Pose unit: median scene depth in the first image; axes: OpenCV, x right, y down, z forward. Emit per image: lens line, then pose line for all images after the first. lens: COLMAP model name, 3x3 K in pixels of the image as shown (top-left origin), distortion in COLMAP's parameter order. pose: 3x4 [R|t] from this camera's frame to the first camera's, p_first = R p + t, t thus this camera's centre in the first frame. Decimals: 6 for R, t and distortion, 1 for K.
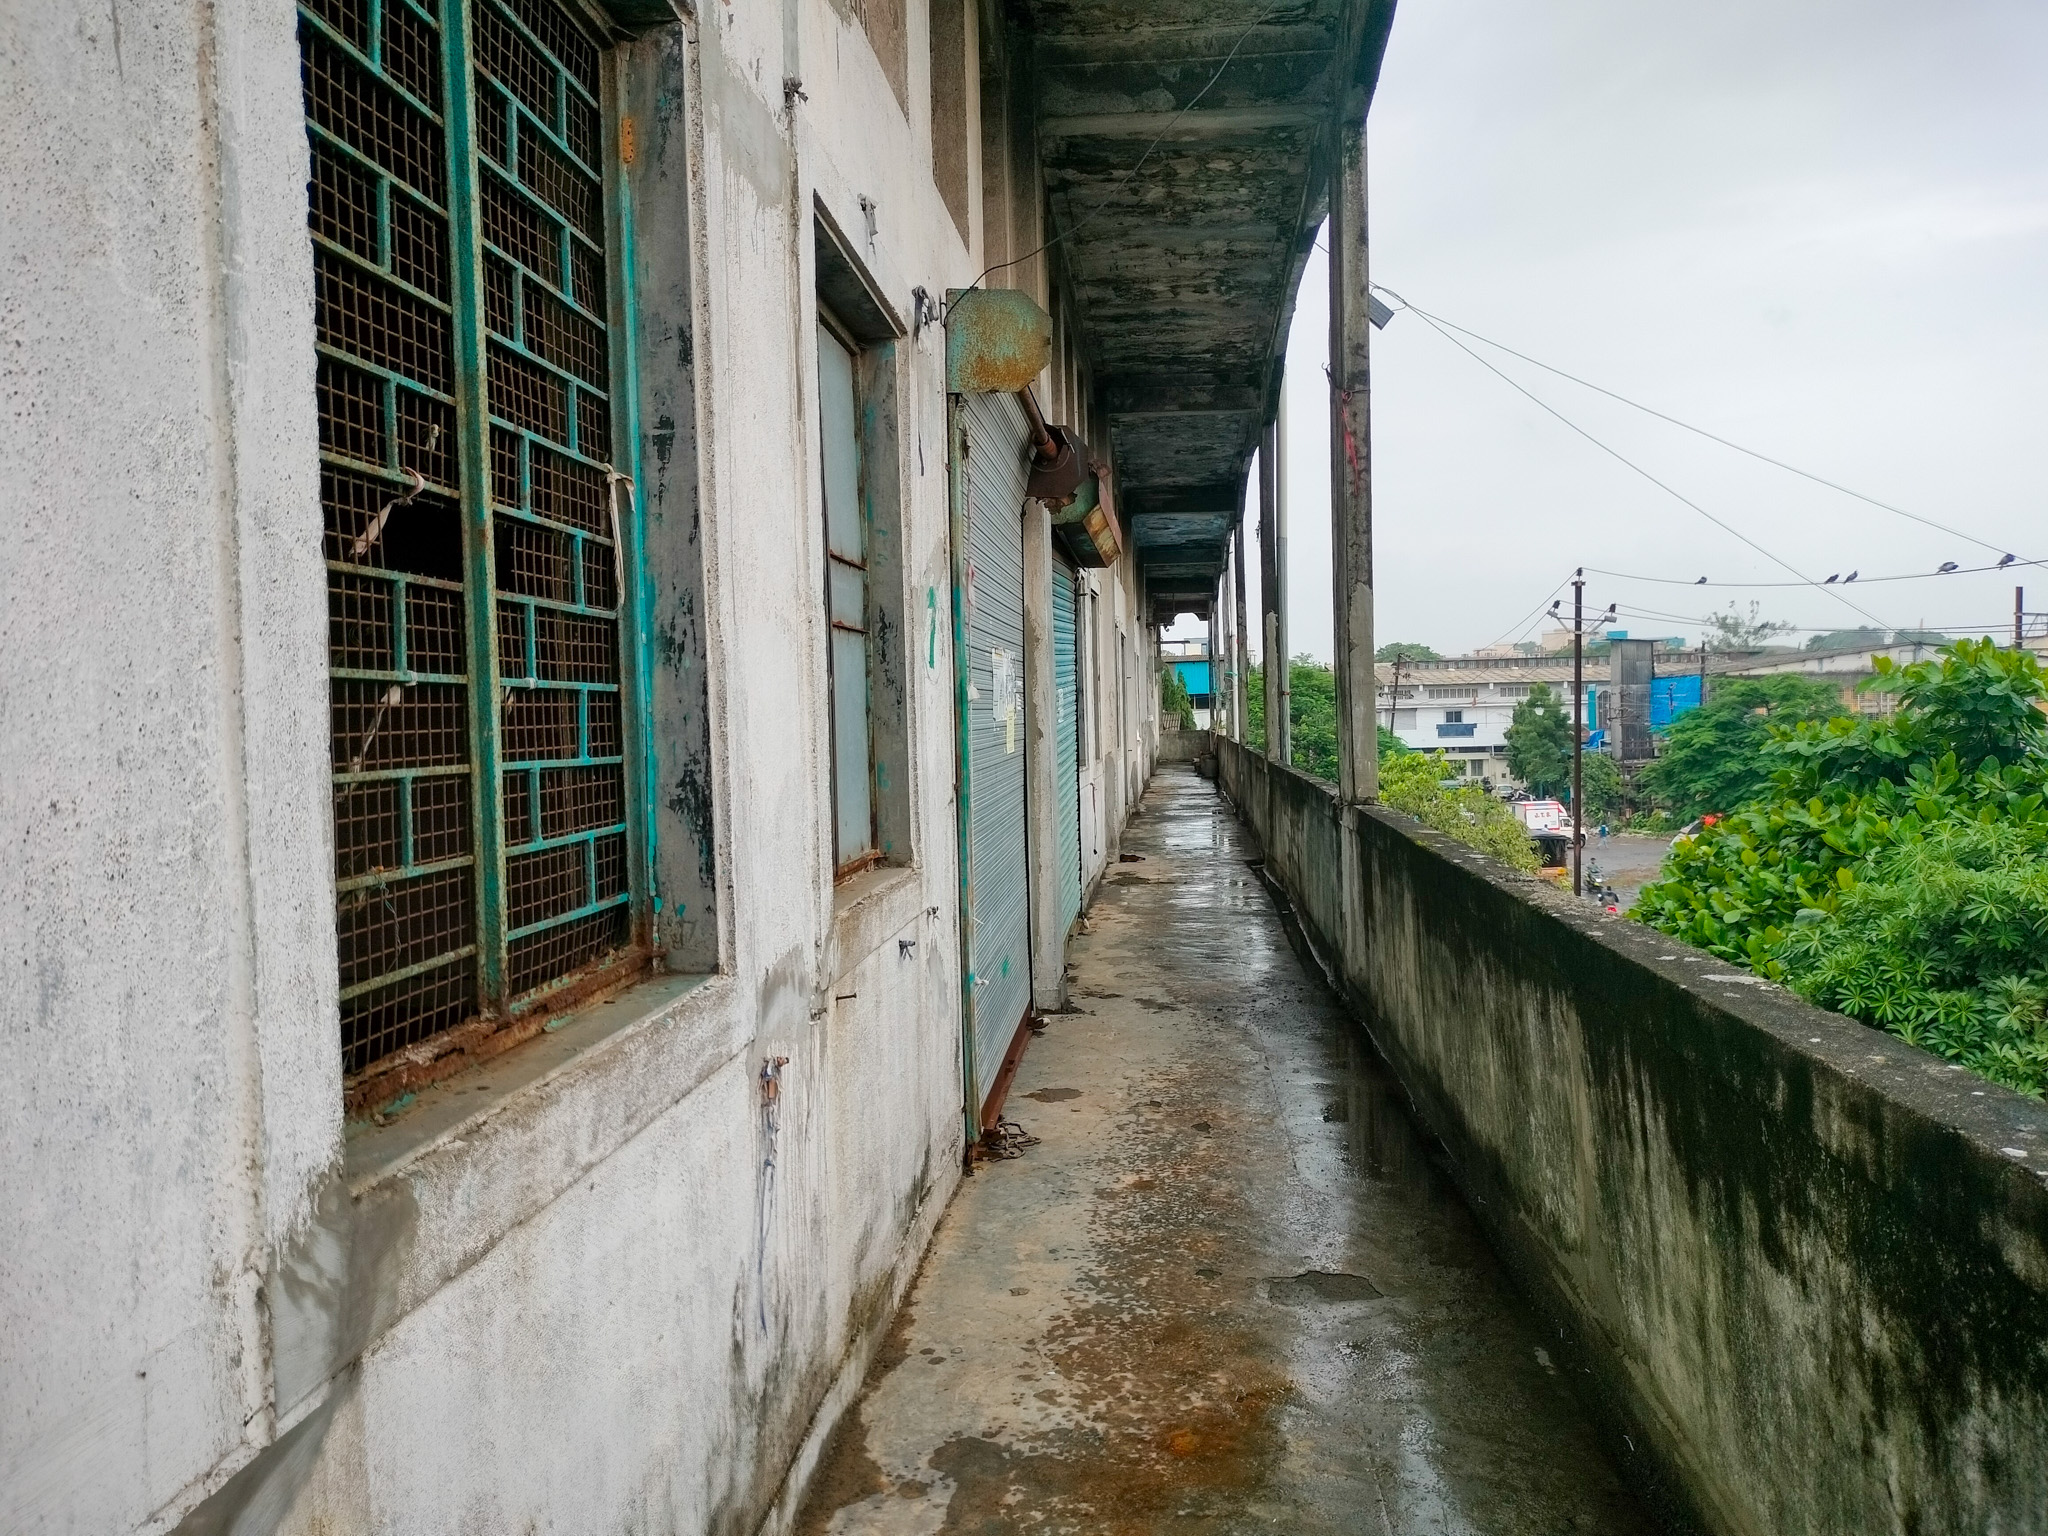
lens RADIAL K [[1561.0, 0, 1031.3], [0, 1561.0, 763.8], [0, 0, 1]] dist [0.039131, -0.060487]
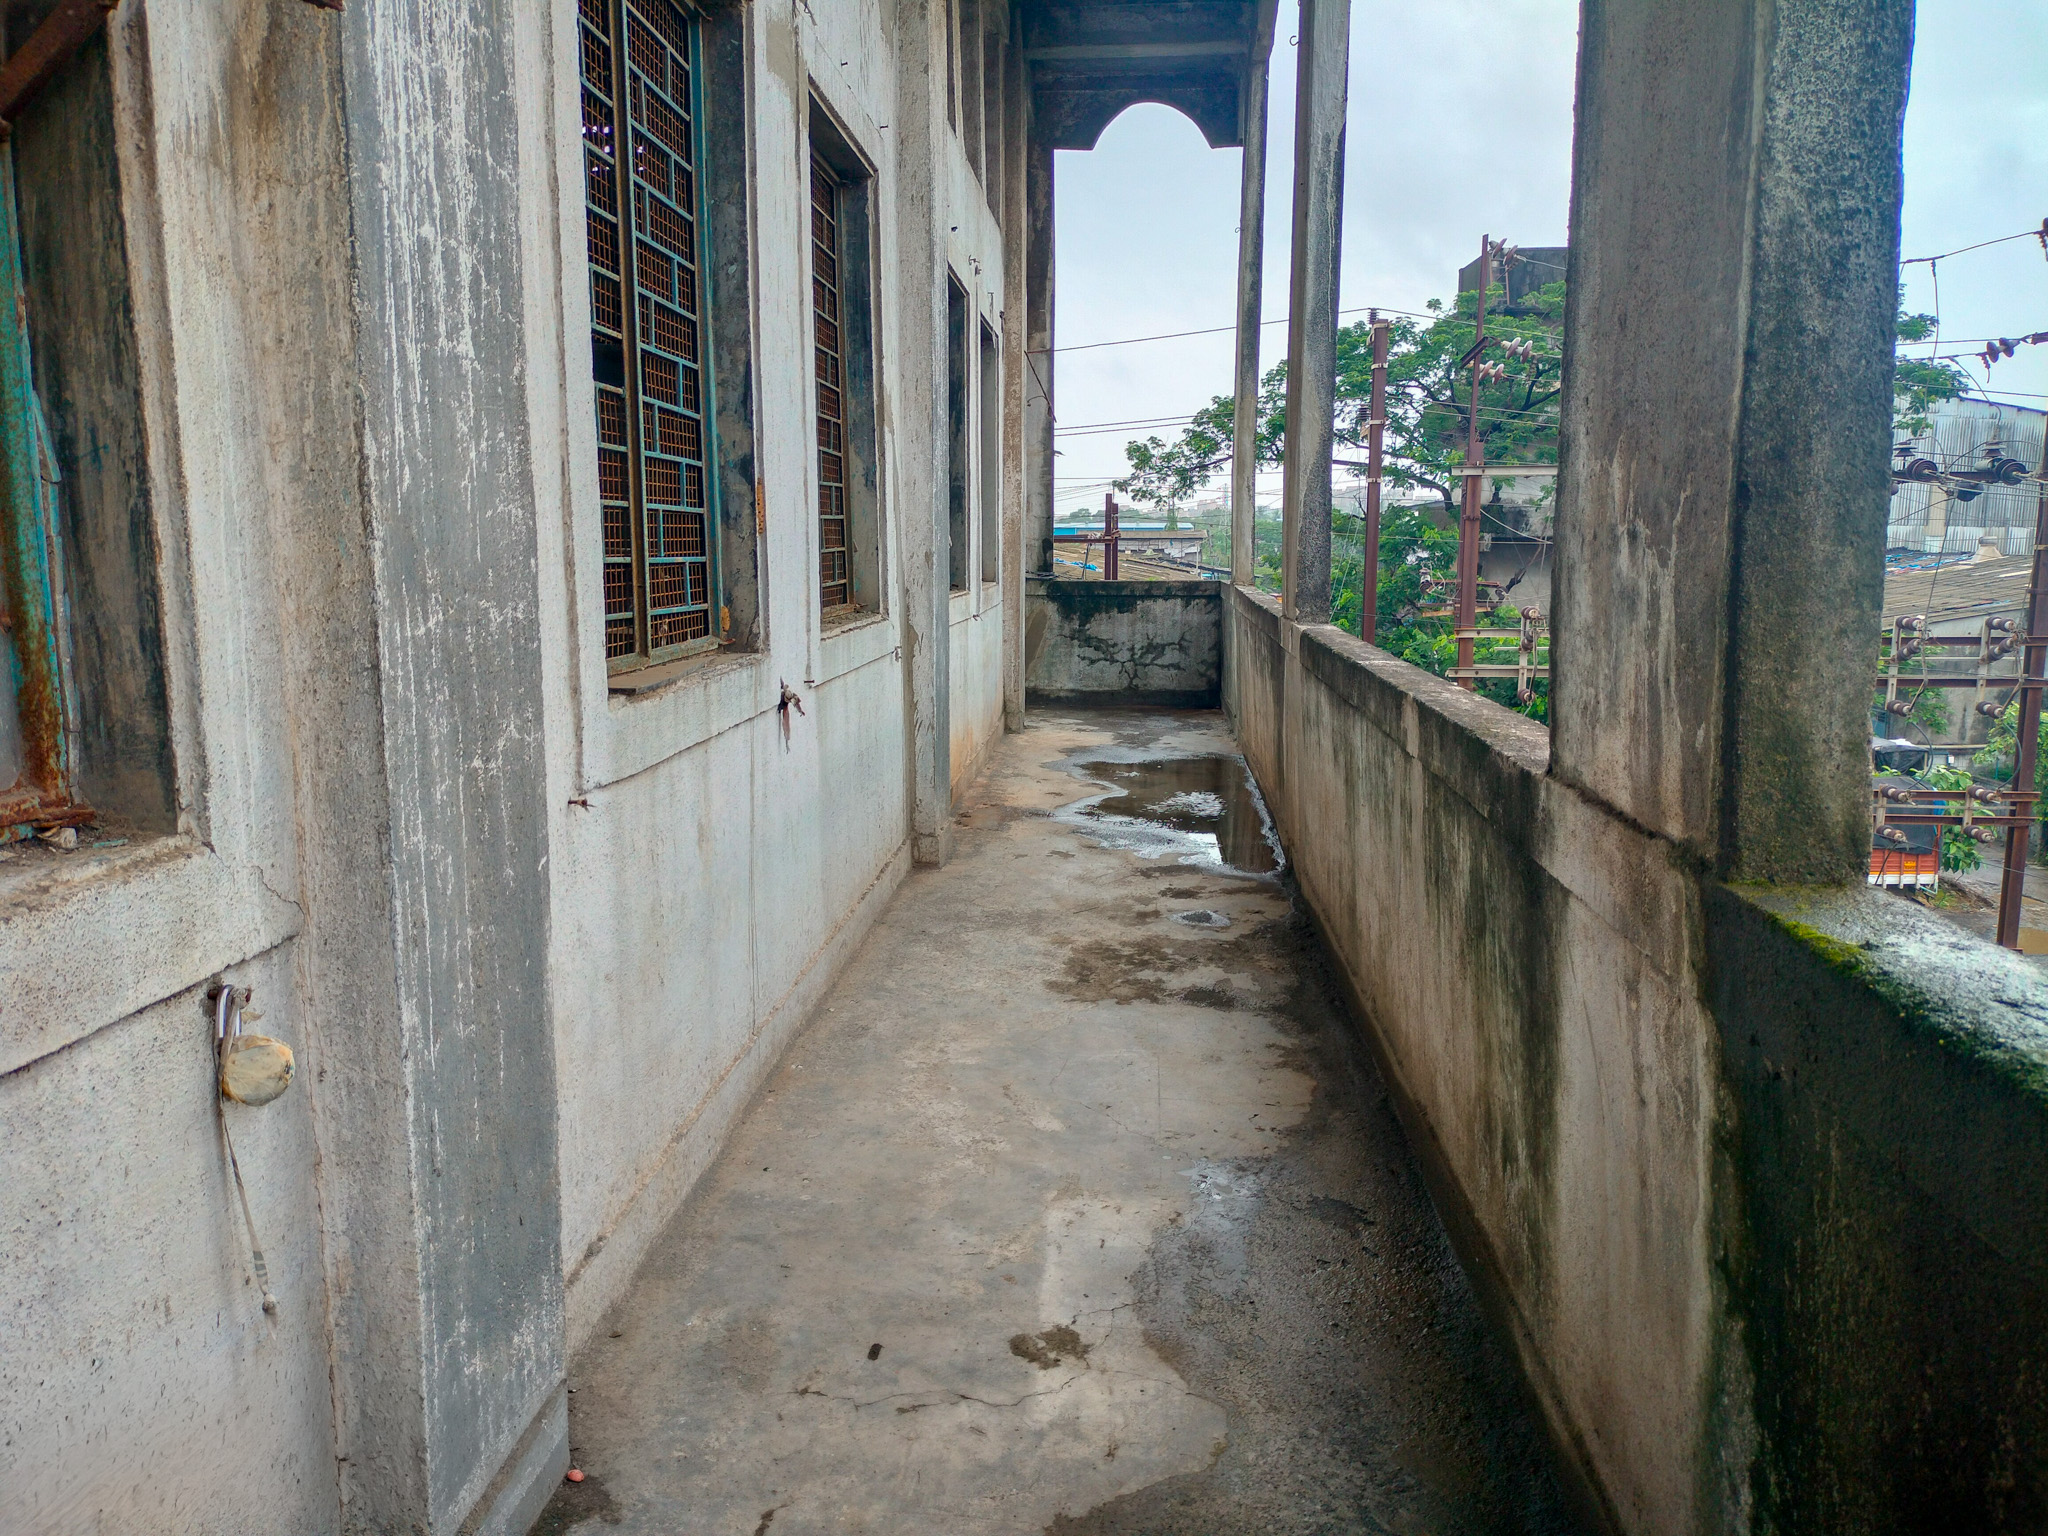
lens RADIAL K [[1561.0, 0, 1011.9], [0, 1561.0, 771.3], [0, 0, 1]] dist [0.039131, -0.060487]
pose [[0.999857, 0.011024, 0.012824, 0.022504], [-0.012459, 0.992960, 0.117797, 0.069826], [-0.011435, -0.117940, 0.992955, -0.592240]]
